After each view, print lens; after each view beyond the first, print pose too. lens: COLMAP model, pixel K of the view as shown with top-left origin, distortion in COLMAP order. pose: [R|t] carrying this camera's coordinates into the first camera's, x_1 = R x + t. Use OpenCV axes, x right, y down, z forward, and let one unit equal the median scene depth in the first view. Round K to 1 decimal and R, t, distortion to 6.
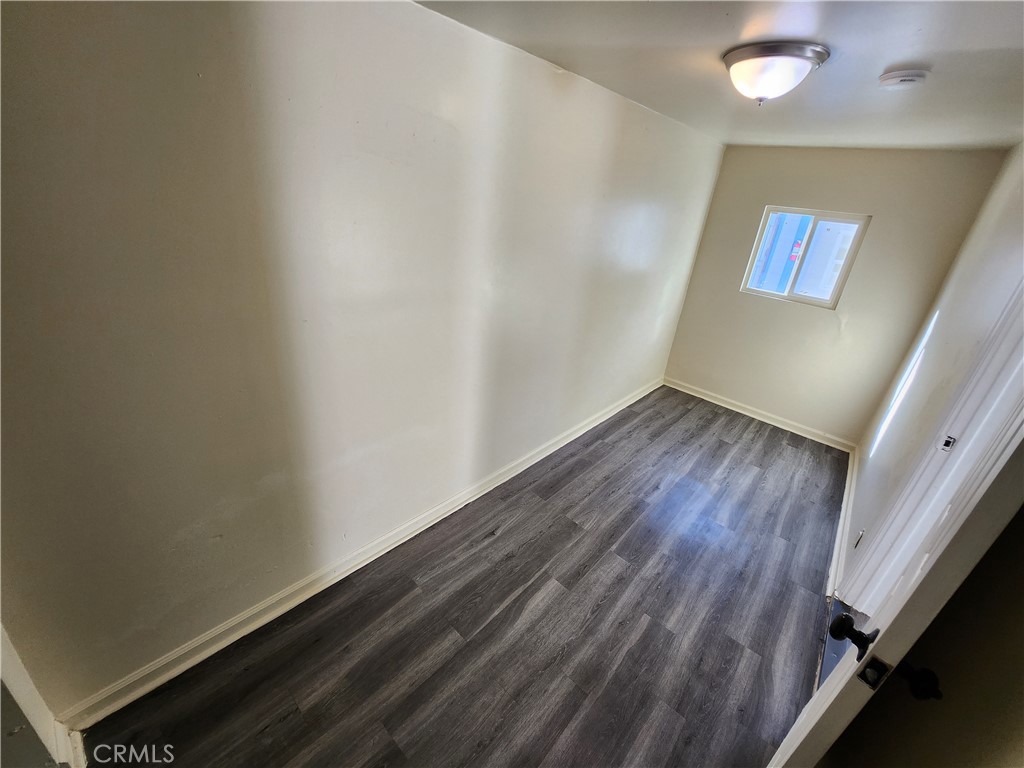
lens RADIAL K [[410.3, 0, 510.3], [0, 410.3, 385.8], [0, 0, 1]] dist [-0.010560, -0.000146]
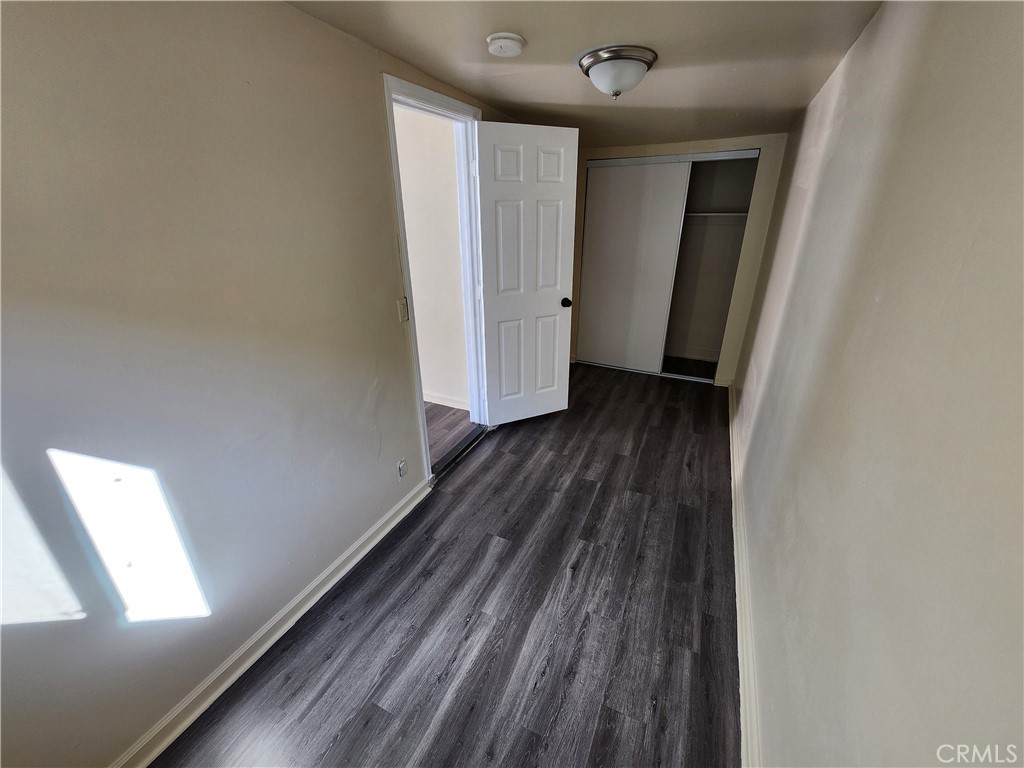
lens RADIAL K [[410.3, 0, 510.2], [0, 410.3, 379.5], [0, 0, 1]] dist [-0.010560, -0.000146]
pose [[-0.955500, 0.018211, -0.294428, 0.812902], [-0.195891, 0.707084, 0.679454, -0.552072], [0.220559, 0.706895, -0.672052, 1.476835]]
